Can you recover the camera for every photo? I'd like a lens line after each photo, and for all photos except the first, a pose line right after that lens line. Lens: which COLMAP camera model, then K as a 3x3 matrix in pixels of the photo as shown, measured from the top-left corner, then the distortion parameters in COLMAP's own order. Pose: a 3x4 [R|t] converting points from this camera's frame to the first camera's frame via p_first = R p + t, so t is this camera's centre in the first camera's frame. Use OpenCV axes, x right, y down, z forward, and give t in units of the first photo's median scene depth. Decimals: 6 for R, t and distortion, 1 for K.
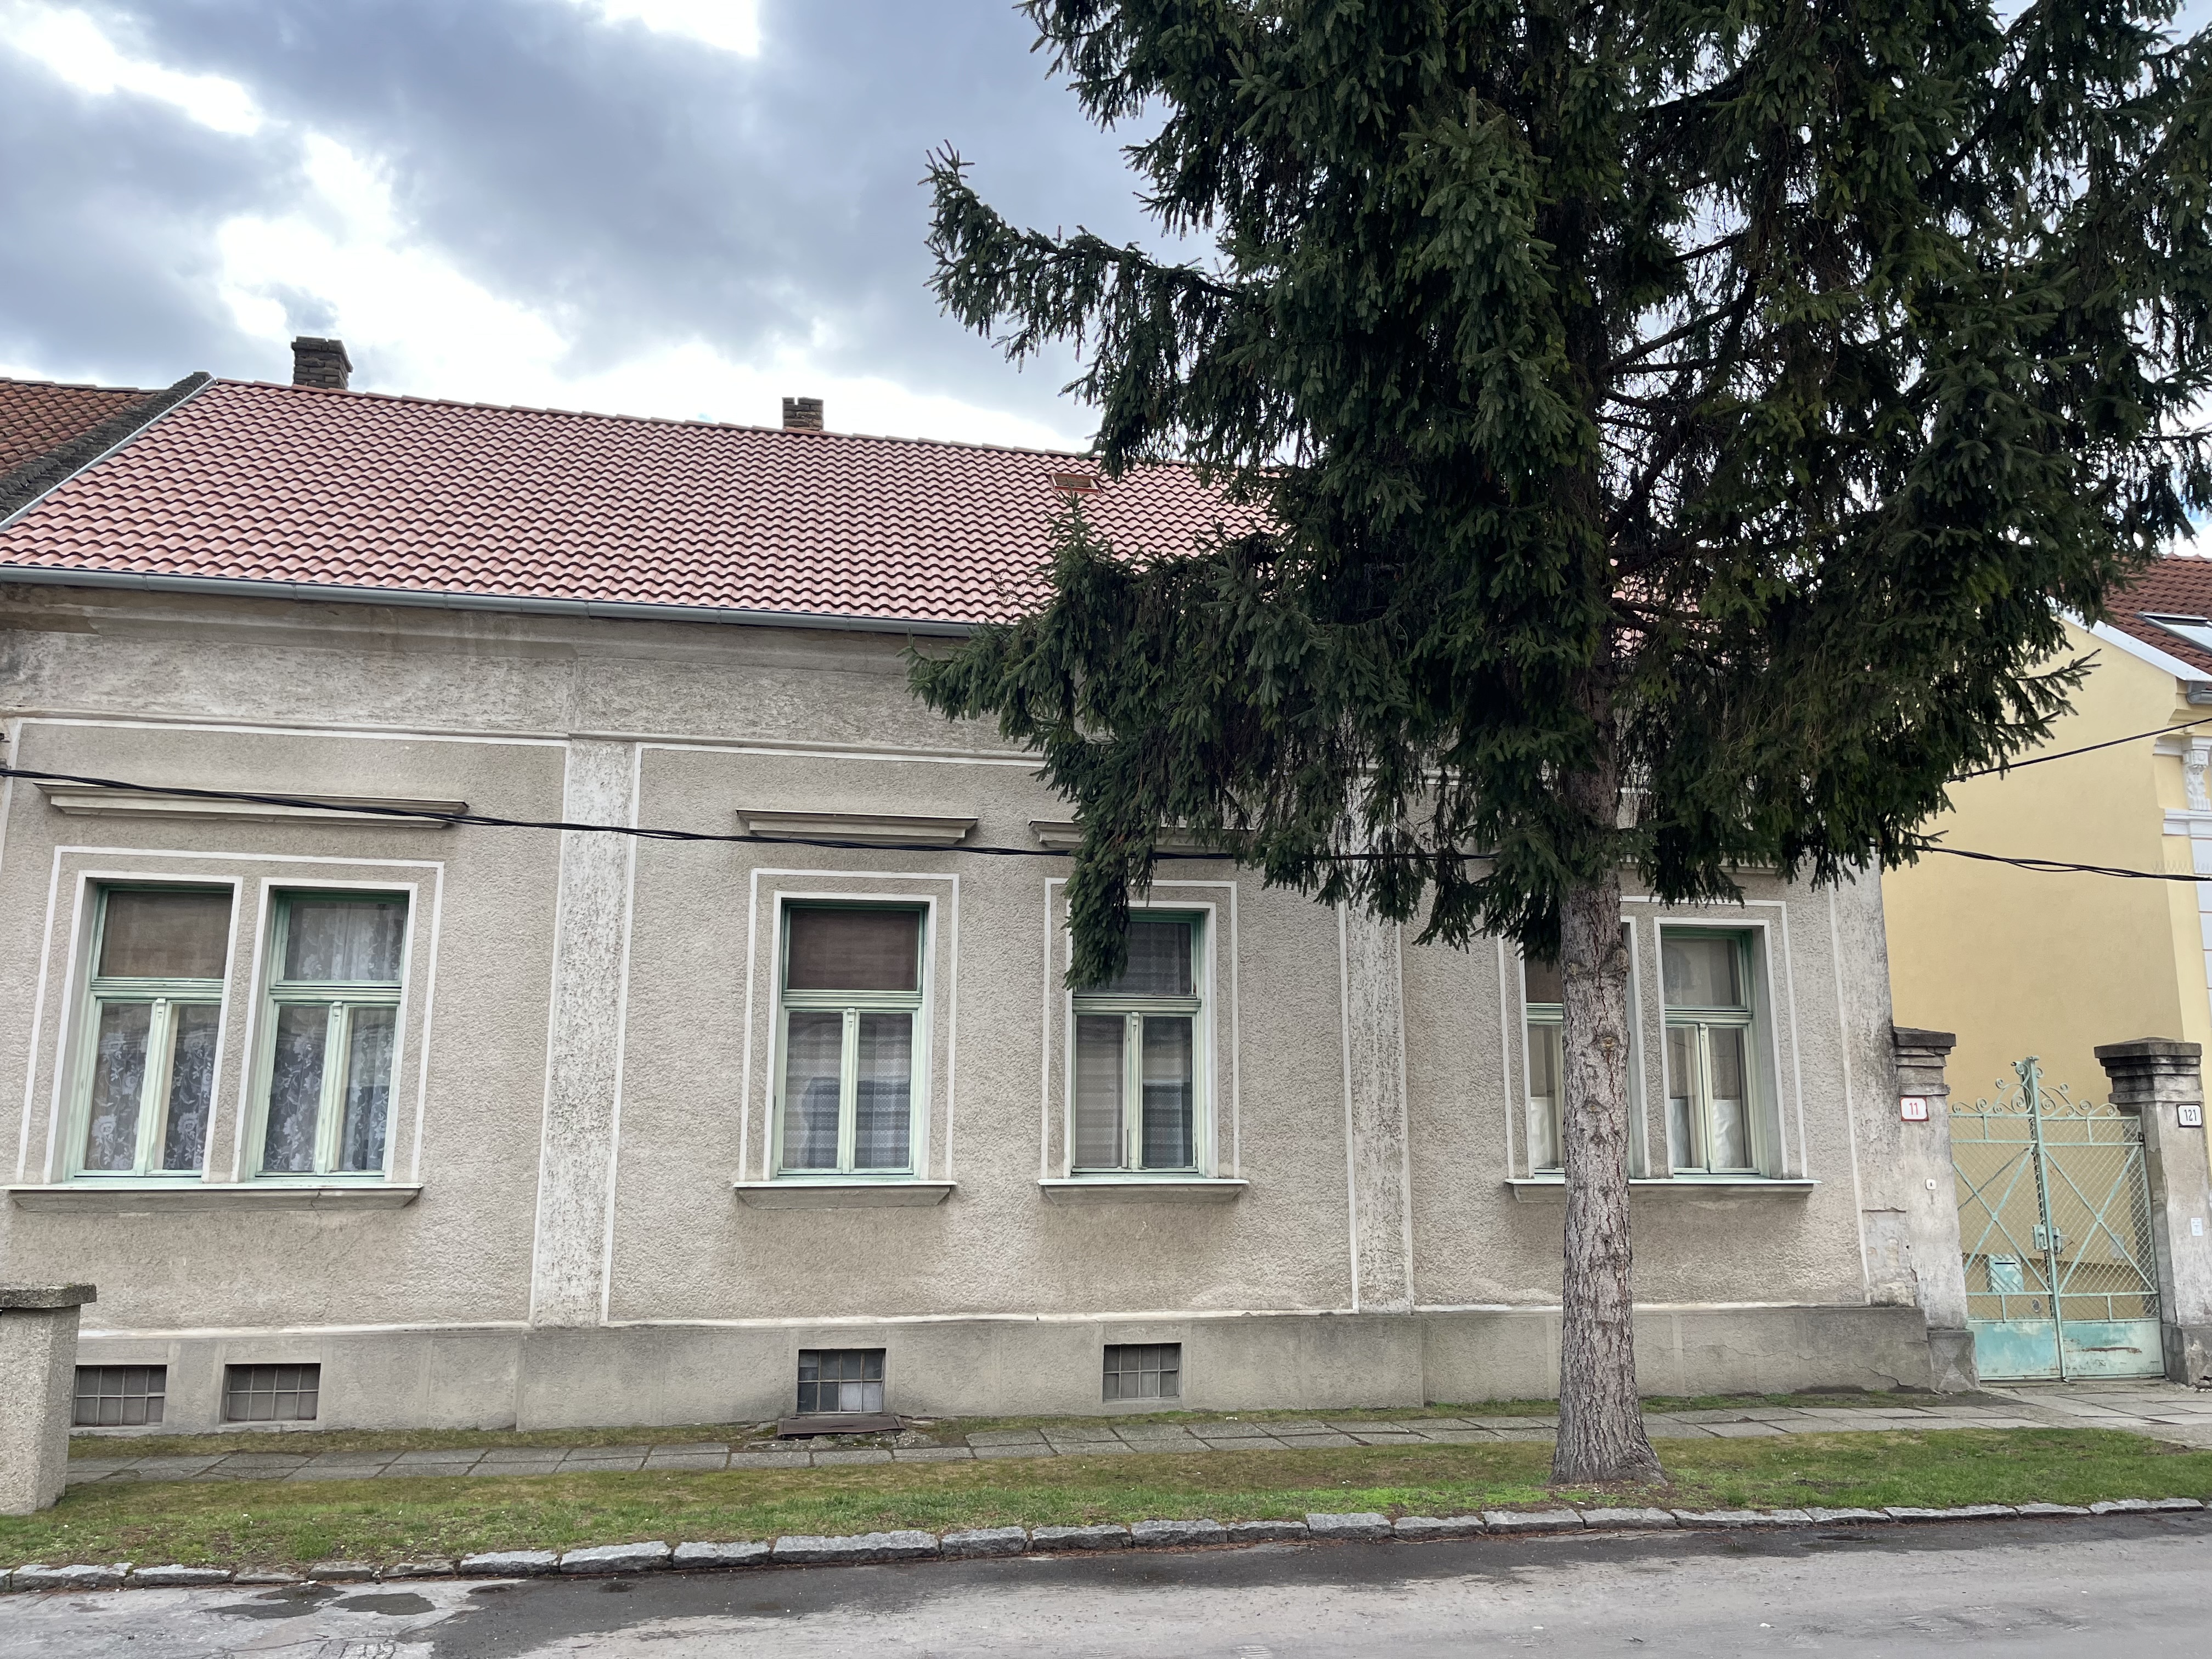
lens RADIAL K [[1654.5, 0, 1135.6], [0, 1654.5, 823.9], [0, 0, 1]] dist [0.046916, -0.053887]
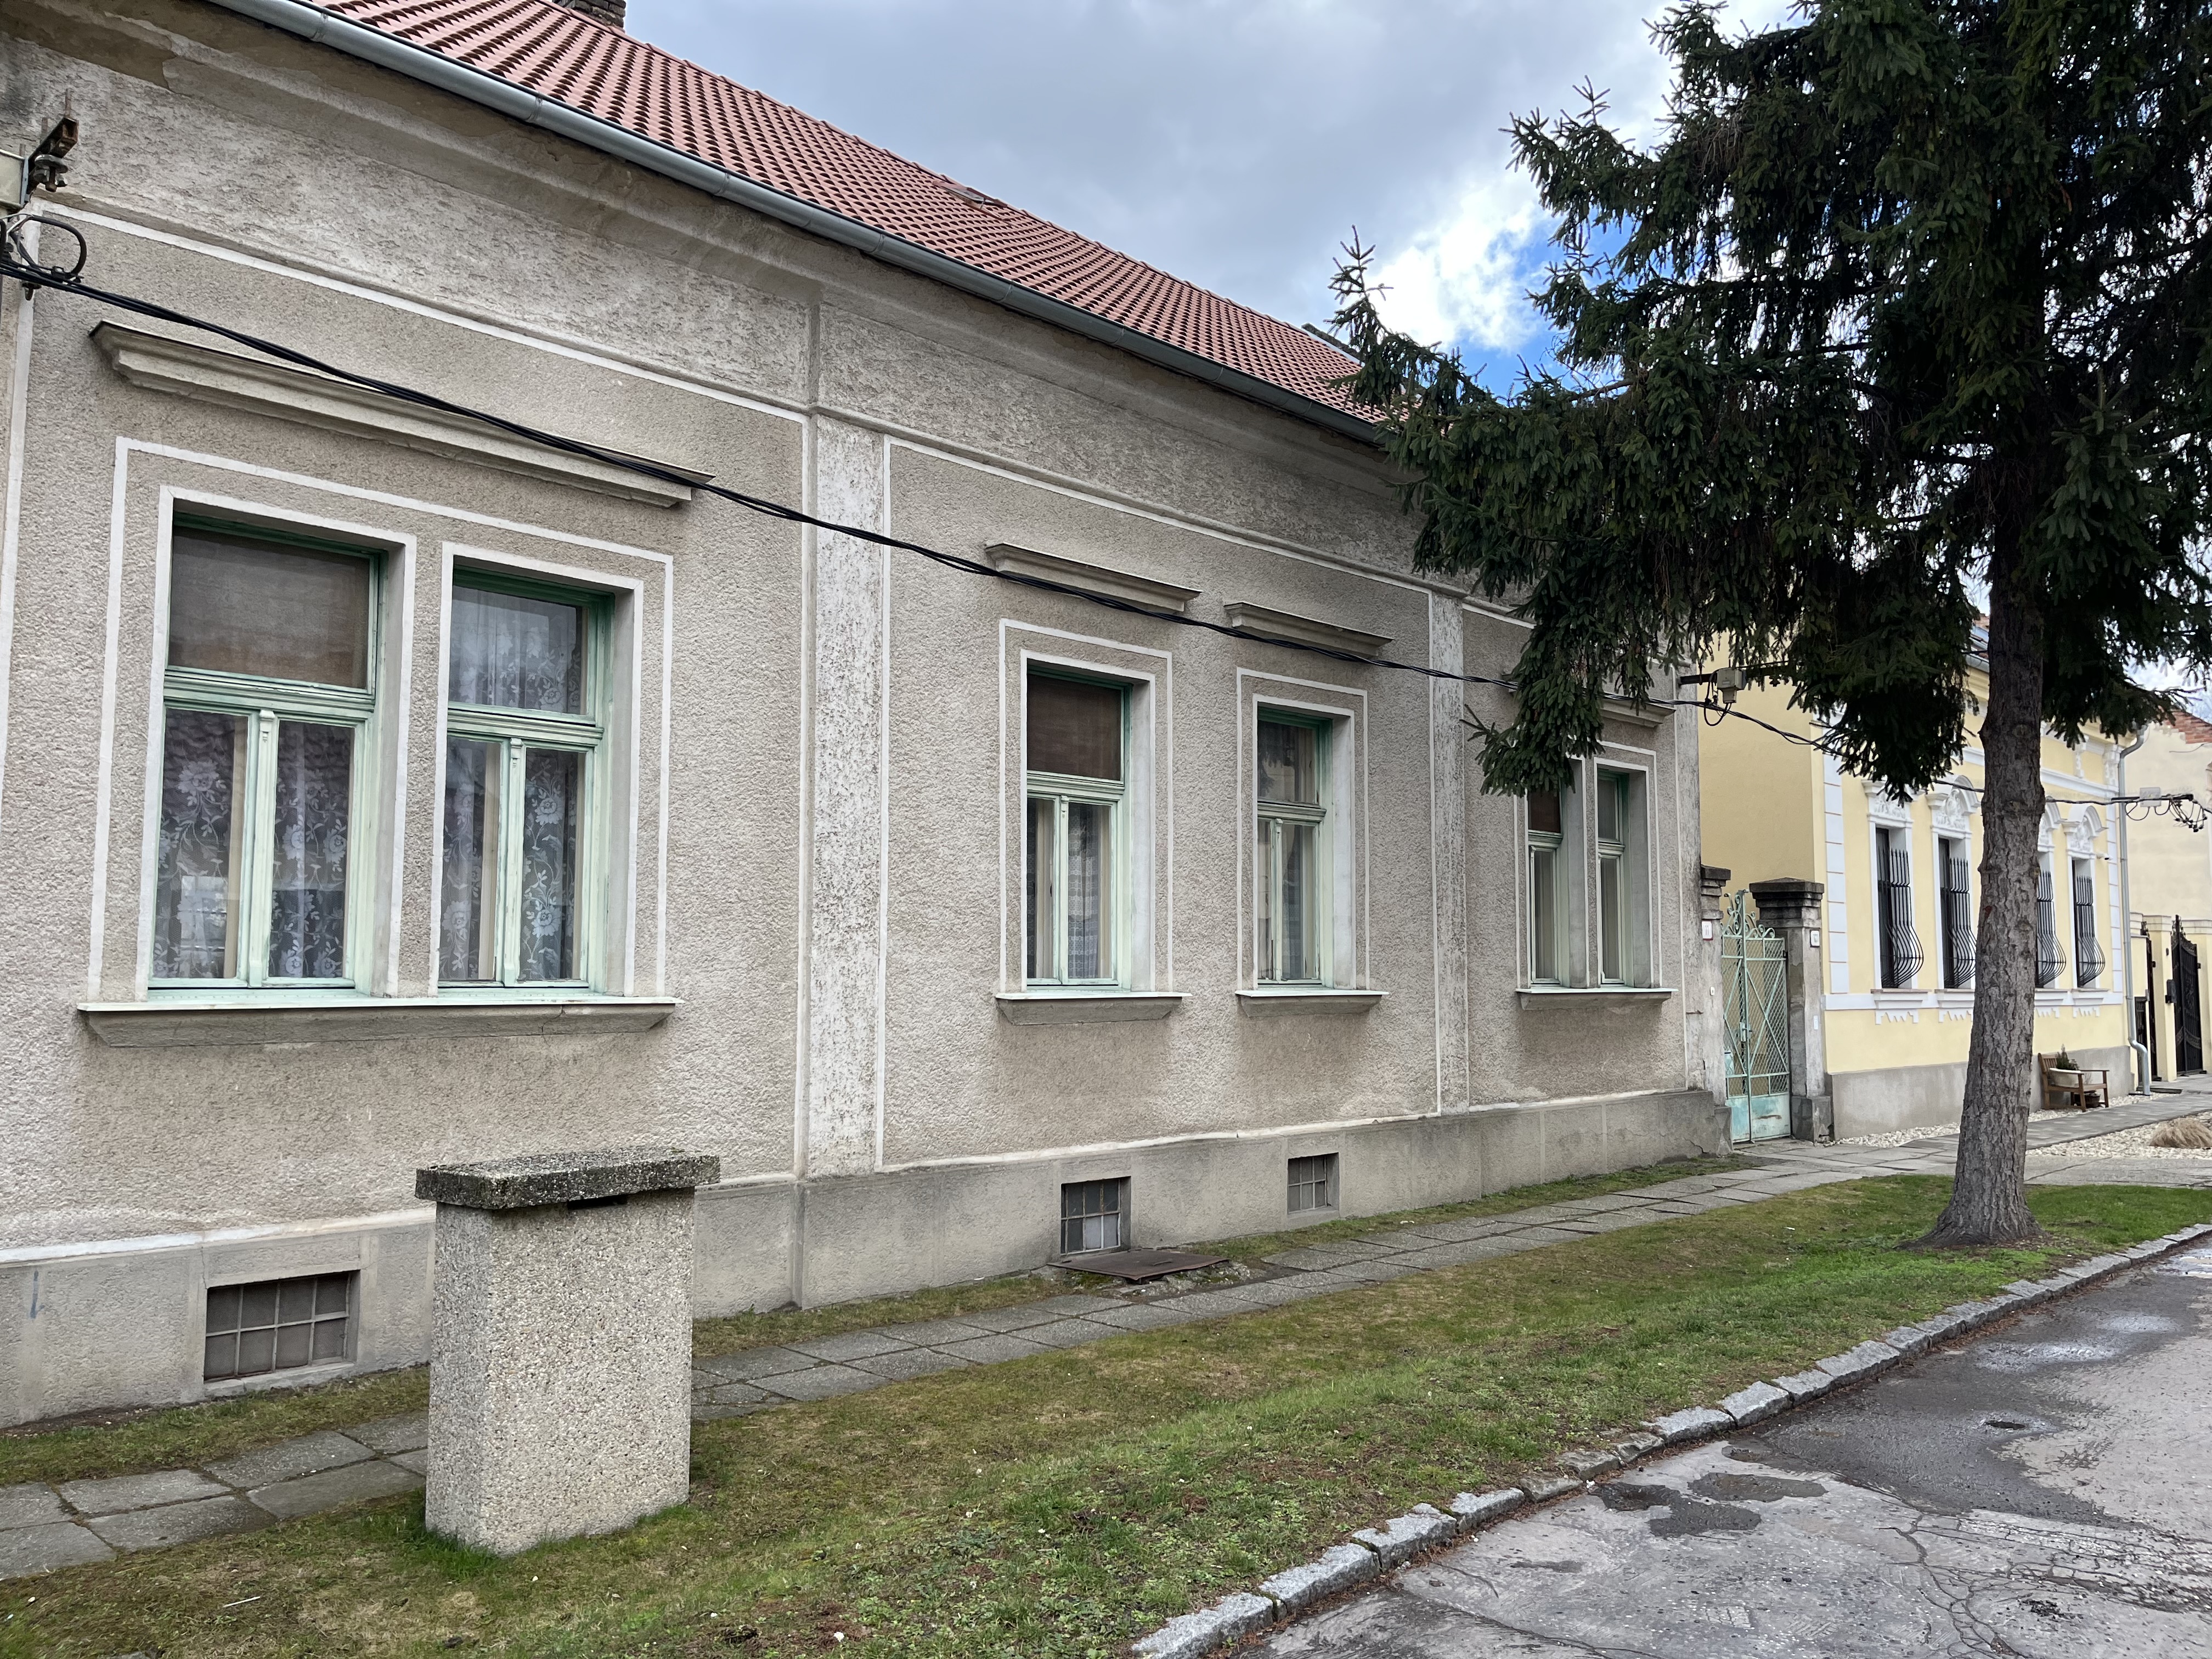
lens RADIAL K [[1655.0, 0, 1106.0], [0, 1655.0, 829.5], [0, 0, 1]] dist [0.071517, -0.109356]
pose [[0.824841, 0.050833, 0.563075, -0.644460], [-0.113912, 0.990467, 0.077451, 0.061140], [-0.553770, -0.128026, 0.822768, 0.287499]]
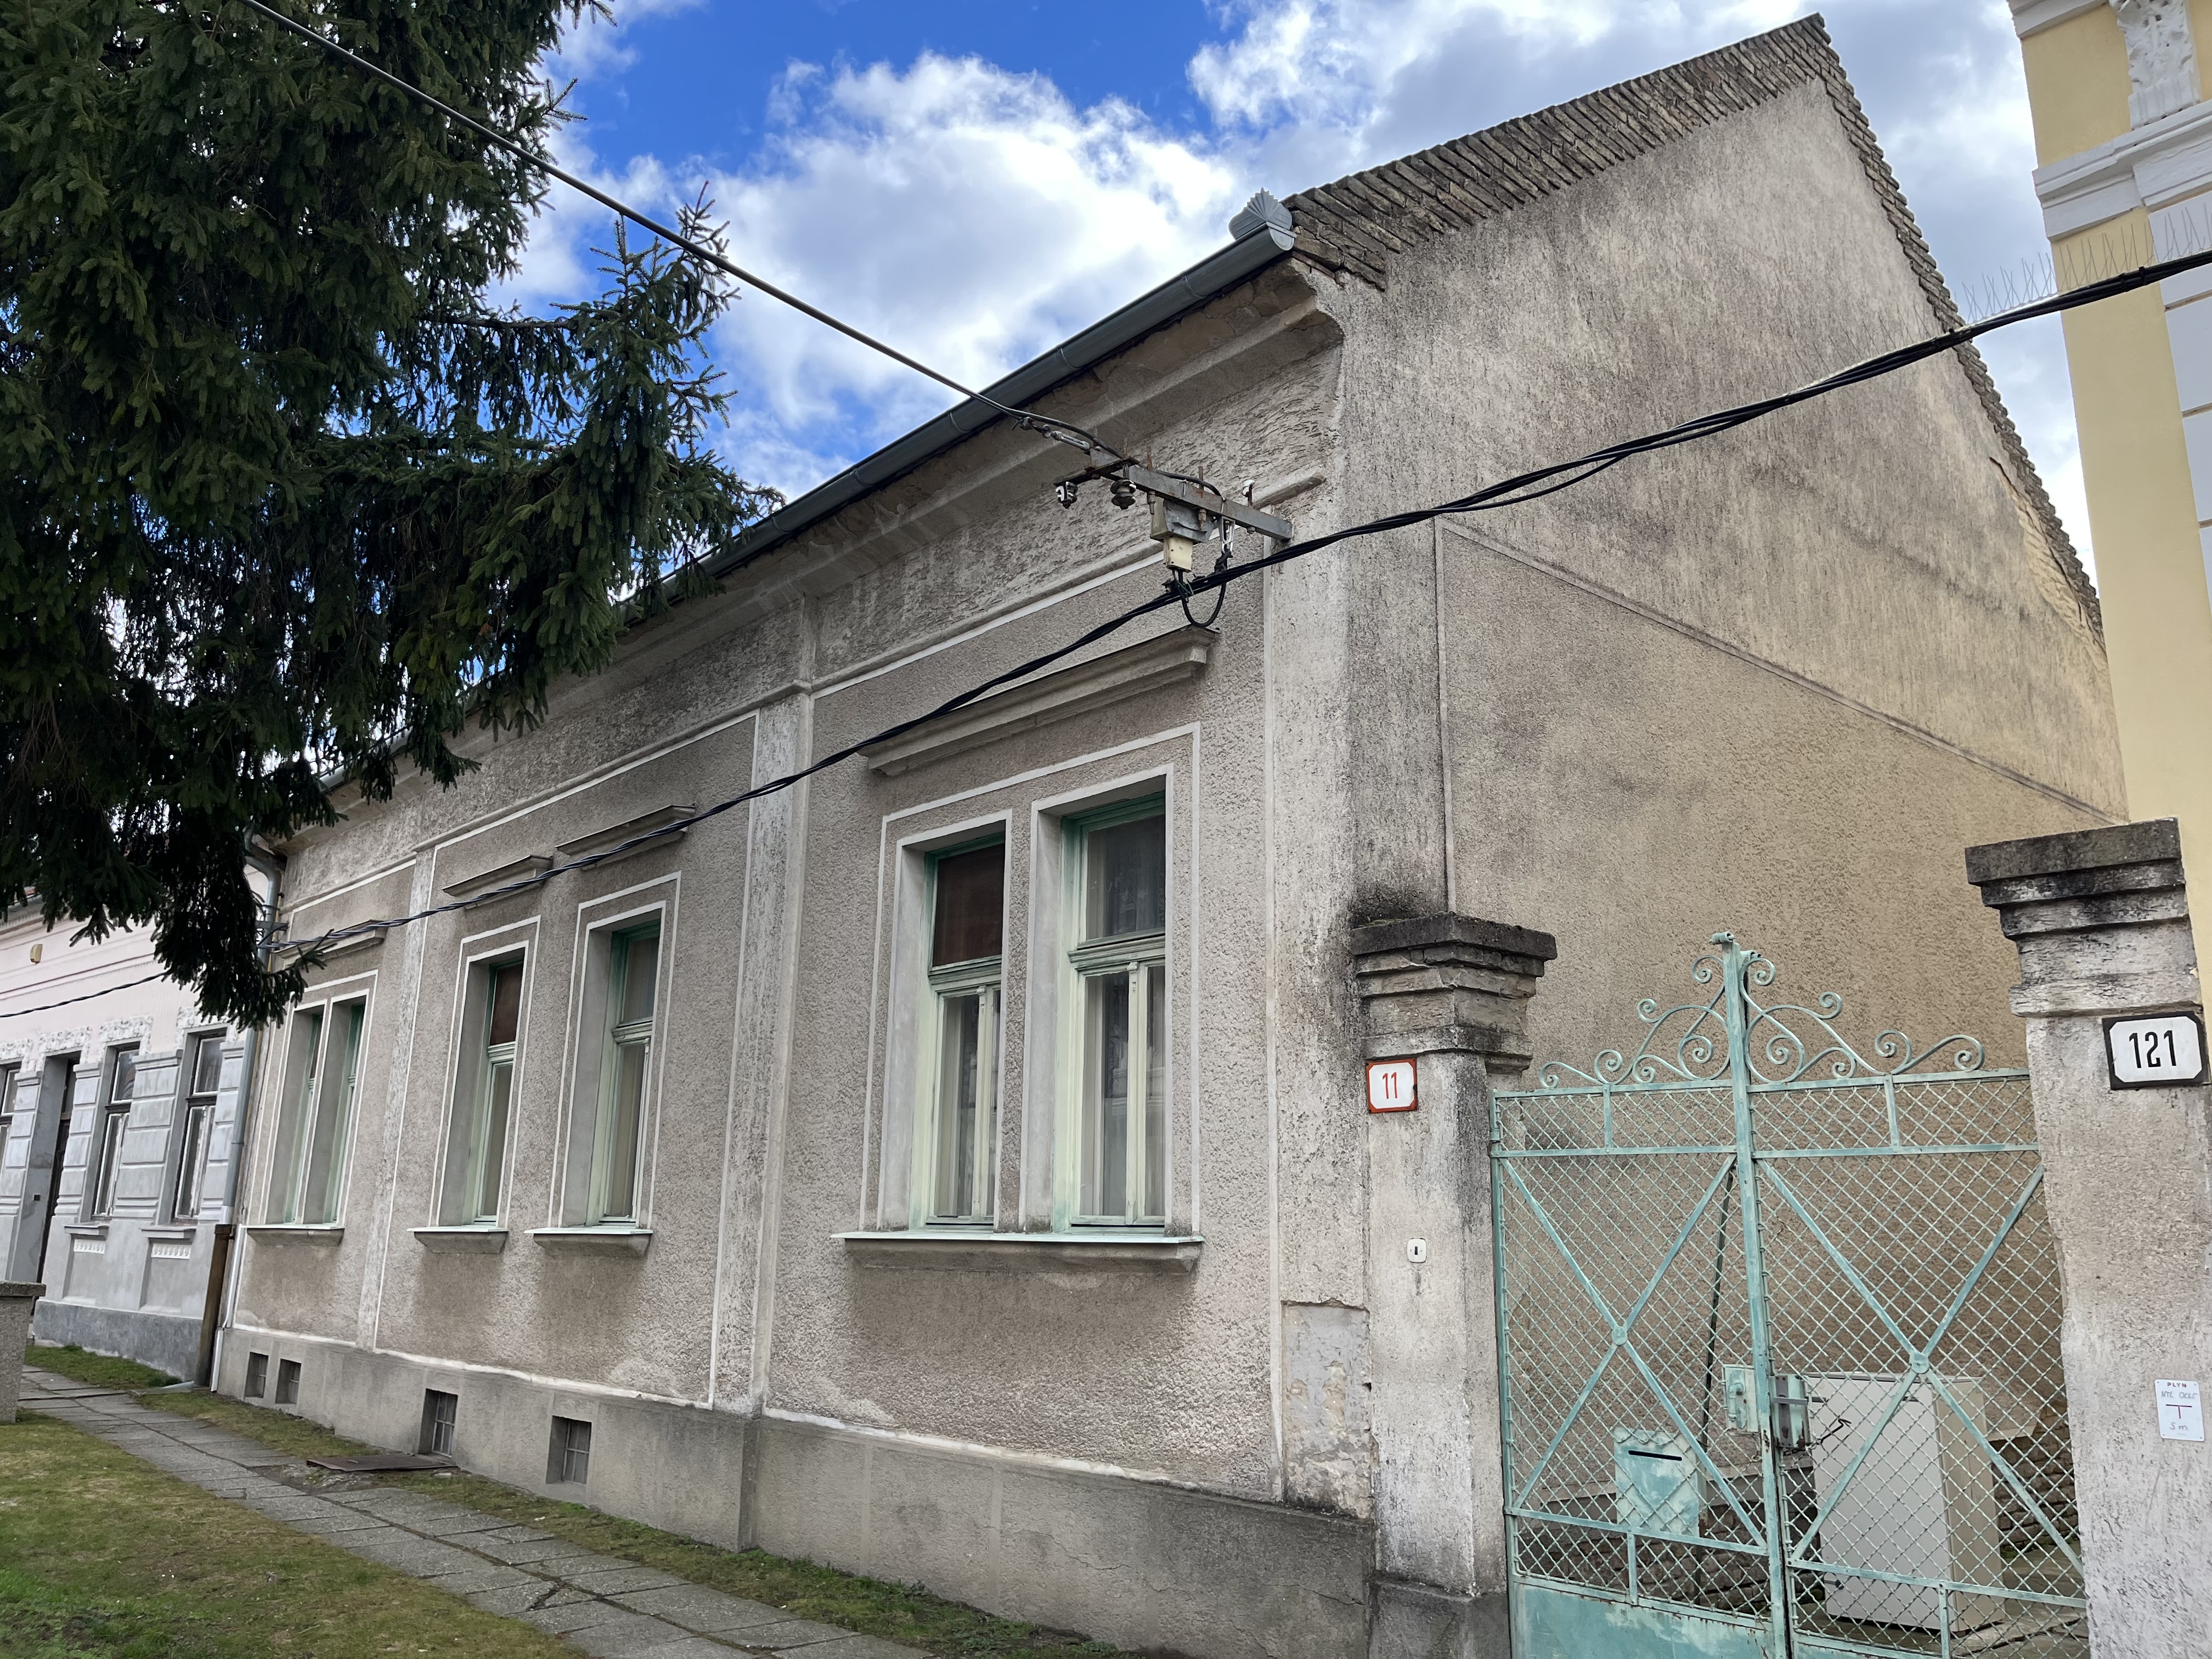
lens RADIAL K [[1655.0, 0, 1106.0], [0, 1655.0, 829.5], [0, 0, 1]] dist [0.071517, -0.109356]
pose [[0.522465, -0.195071, -0.830047, 0.922167], [0.151899, 0.979200, -0.134512, 0.168822], [0.839022, -0.055805, 0.541229, 0.767748]]
